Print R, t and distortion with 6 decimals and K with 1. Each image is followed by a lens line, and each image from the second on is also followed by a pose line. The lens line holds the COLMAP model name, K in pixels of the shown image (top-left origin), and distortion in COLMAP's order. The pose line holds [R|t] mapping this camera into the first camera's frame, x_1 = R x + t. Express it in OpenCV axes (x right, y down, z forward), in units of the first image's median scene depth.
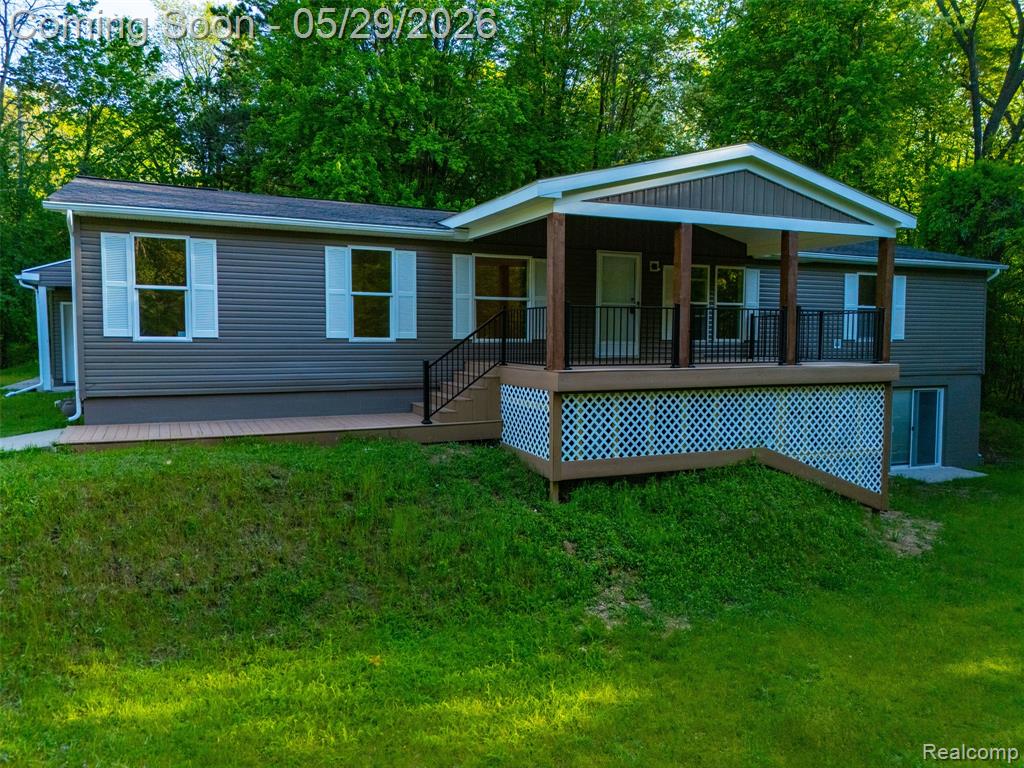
lens RADIAL K [[757.5, 0, 514.5], [0, 757.5, 398.6], [0, 0, 1]] dist [0.068475, -0.064092]
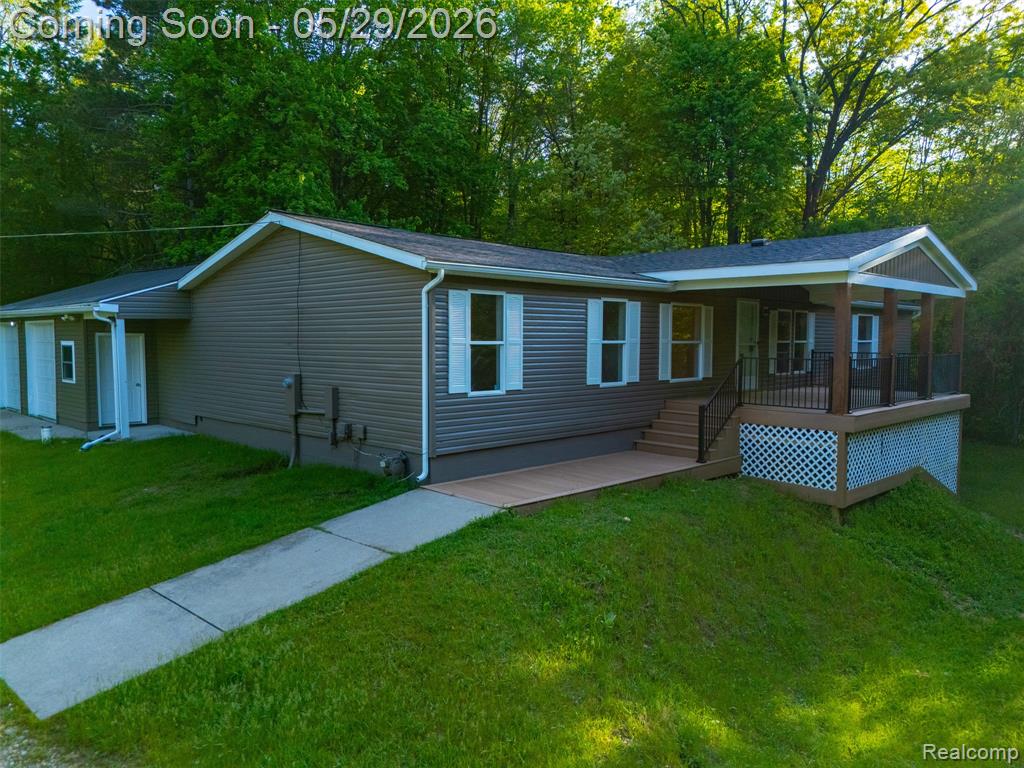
lens RADIAL K [[757.5, 0, 514.5], [0, 757.5, 398.6], [0, 0, 1]] dist [0.068475, -0.064092]
pose [[0.936394, -0.027486, 0.349872, -0.686816], [0.026982, 0.999616, 0.006314, -0.067587], [-0.349911, 0.003528, 0.936776, 0.046144]]
